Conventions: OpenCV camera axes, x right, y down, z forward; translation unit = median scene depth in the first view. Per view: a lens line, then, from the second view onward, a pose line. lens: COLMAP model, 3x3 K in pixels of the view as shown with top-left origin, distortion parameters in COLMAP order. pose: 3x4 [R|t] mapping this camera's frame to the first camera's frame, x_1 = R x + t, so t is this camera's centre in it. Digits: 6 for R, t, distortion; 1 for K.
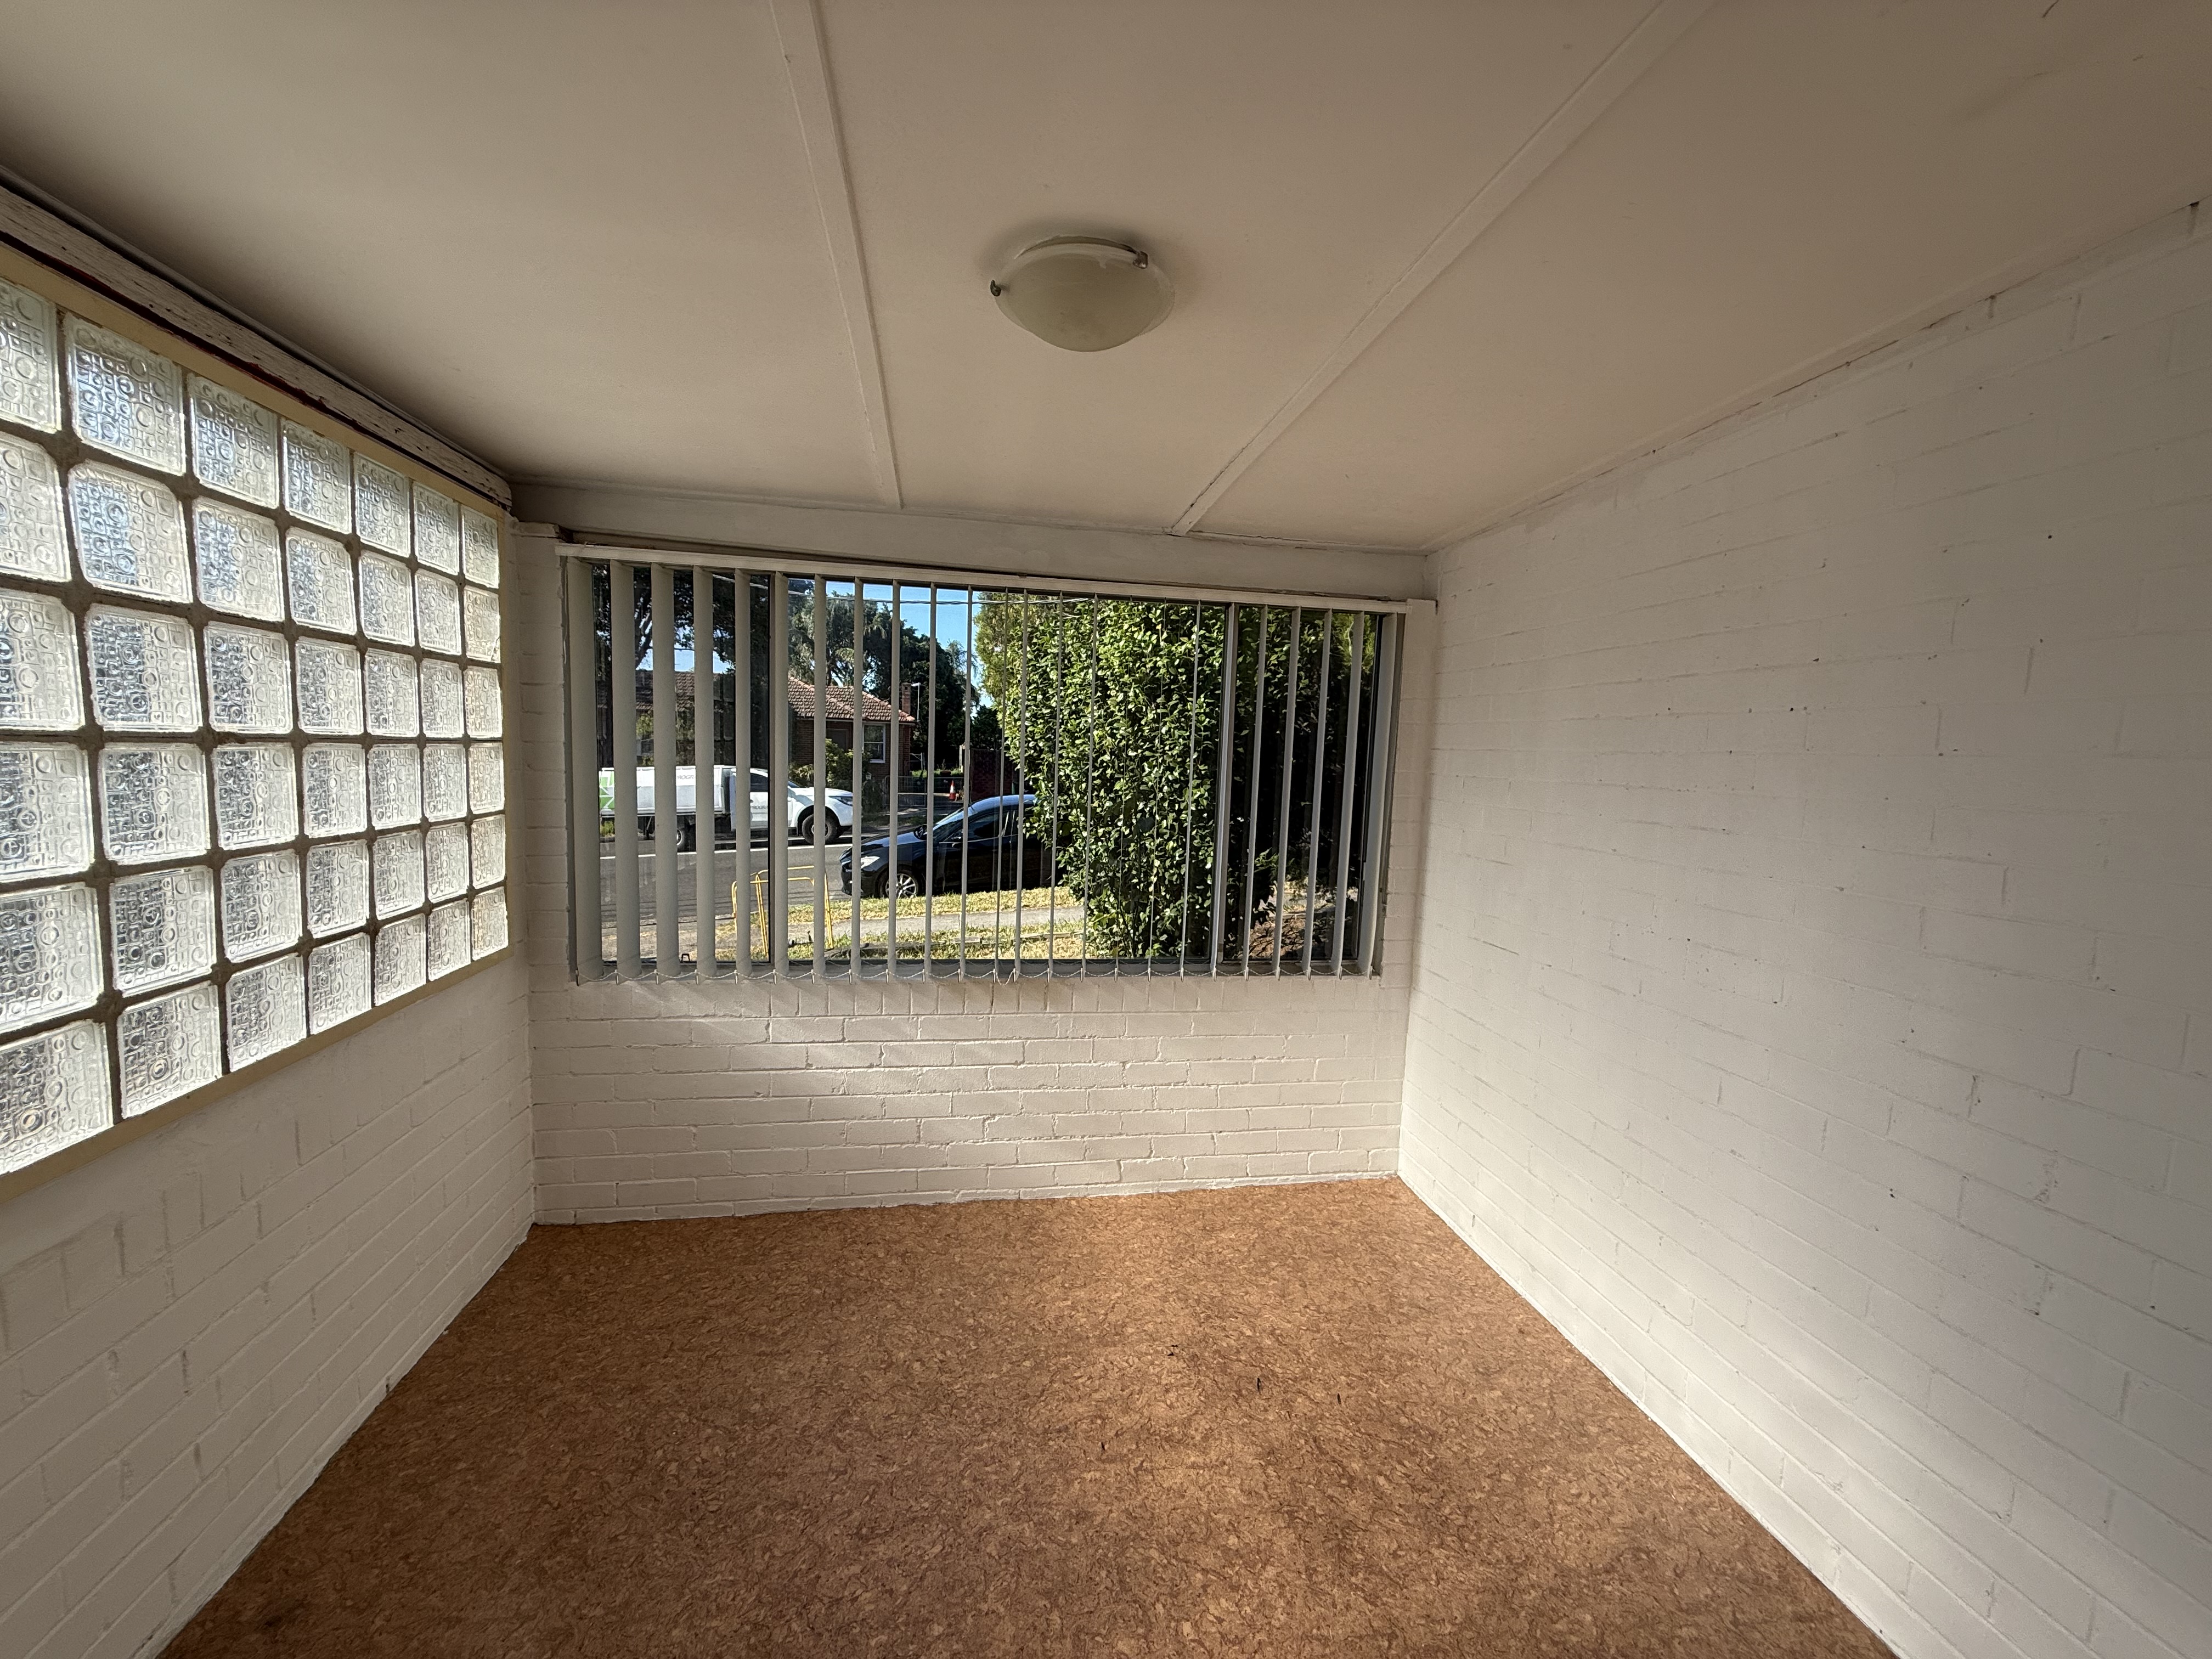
lens RADIAL K [[882.0, 0, 1106.6], [0, 882.0, 837.4], [0, 0, 1]] dist [-0.000493, 0.000011]
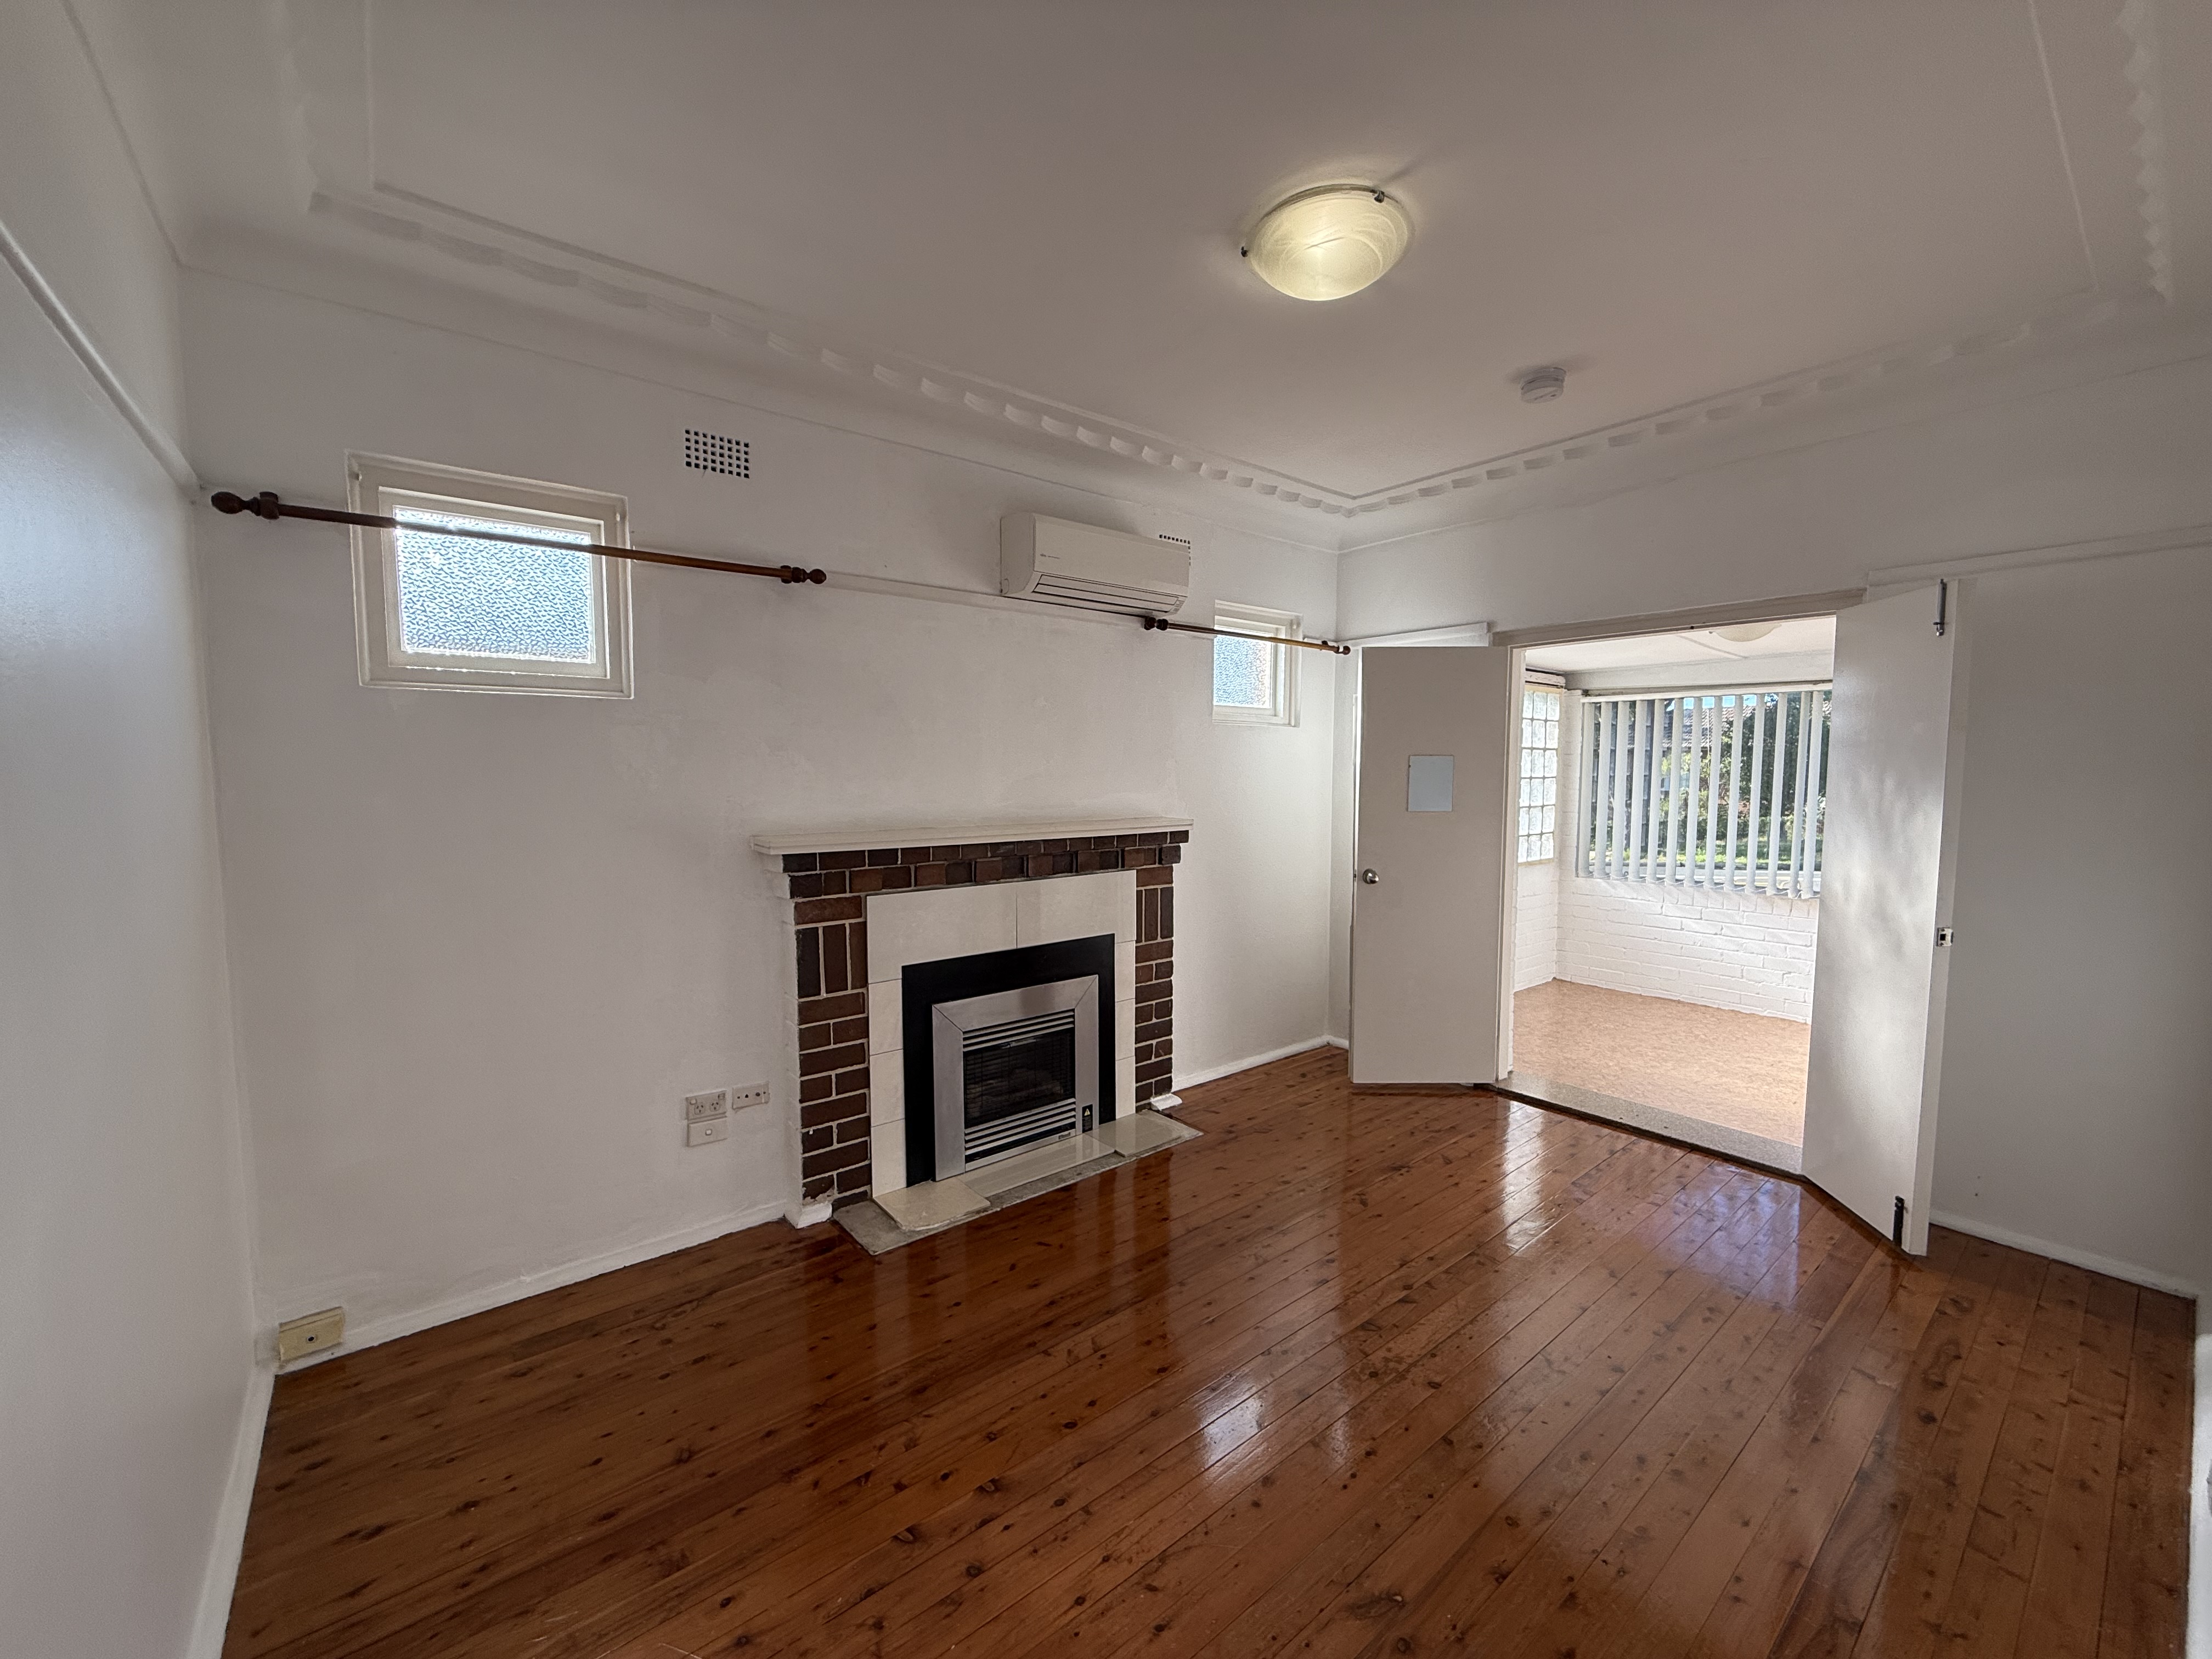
lens RADIAL K [[882.0, 0, 1104.2], [0, 882.0, 834.2], [0, 0, 1]] dist [-0.000493, 0.000011]
pose [[0.491645, 0.032102, -0.870204, 0.895113], [-0.069425, 0.997584, -0.002423, 0.152372], [0.868024, 0.061605, 0.492686, -1.376242]]
